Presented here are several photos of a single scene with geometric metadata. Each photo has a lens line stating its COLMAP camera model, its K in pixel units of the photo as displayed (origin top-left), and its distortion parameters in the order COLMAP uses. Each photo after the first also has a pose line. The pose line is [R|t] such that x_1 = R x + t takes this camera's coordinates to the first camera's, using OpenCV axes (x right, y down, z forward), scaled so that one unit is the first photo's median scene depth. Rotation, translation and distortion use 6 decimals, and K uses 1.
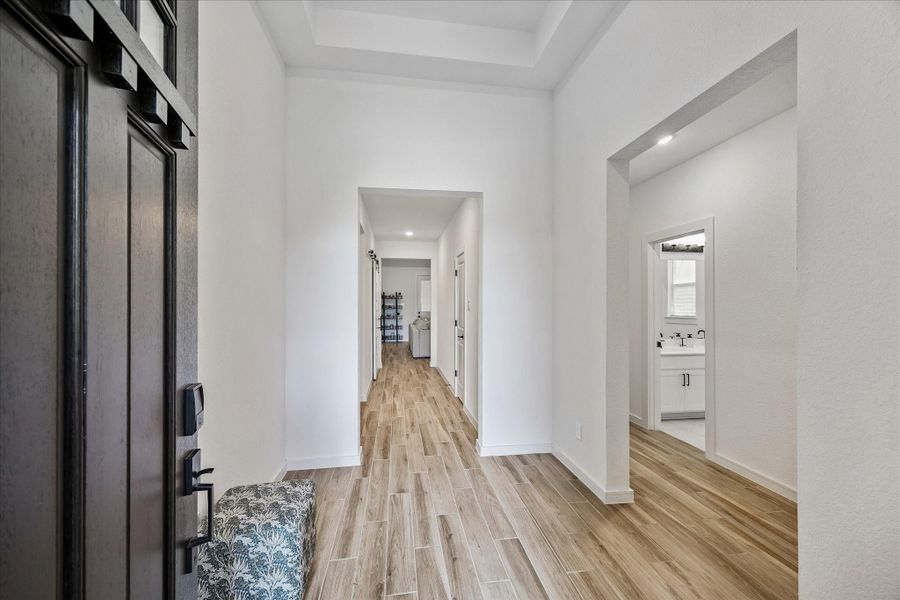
lens RADIAL K [[345.9, 0, 446.6], [0, 345.9, 307.1], [0, 0, 1]] dist [0.003697, -0.001592]
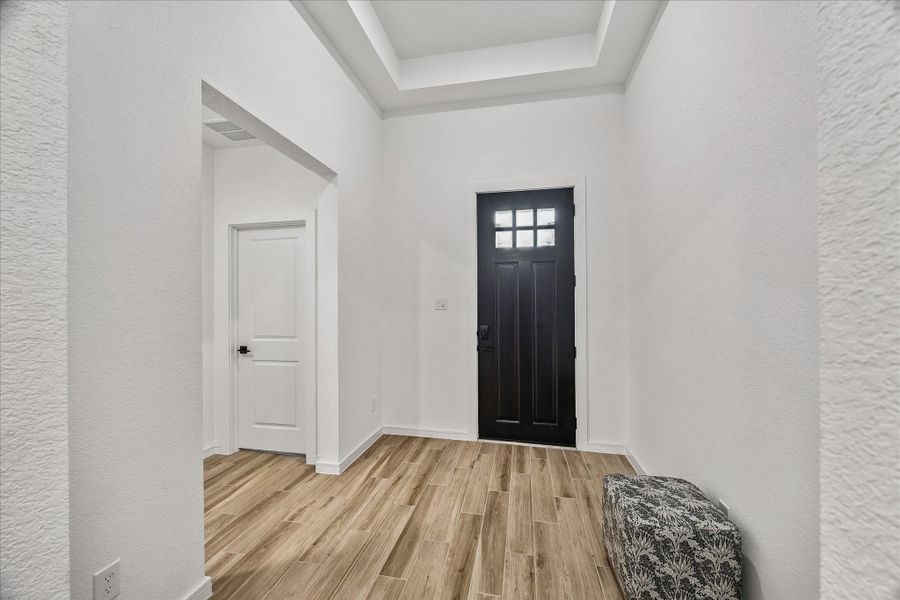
lens RADIAL K [[391.9, 0, 449.0], [0, 391.9, 302.0], [0, 0, 1]] dist [-0.009328, 0.001191]
pose [[-0.945242, 0.010510, 0.326201, -0.269197], [0.010553, 0.999943, -0.001638, 0.008707], [-0.326199, 0.001894, -0.945299, 1.828716]]
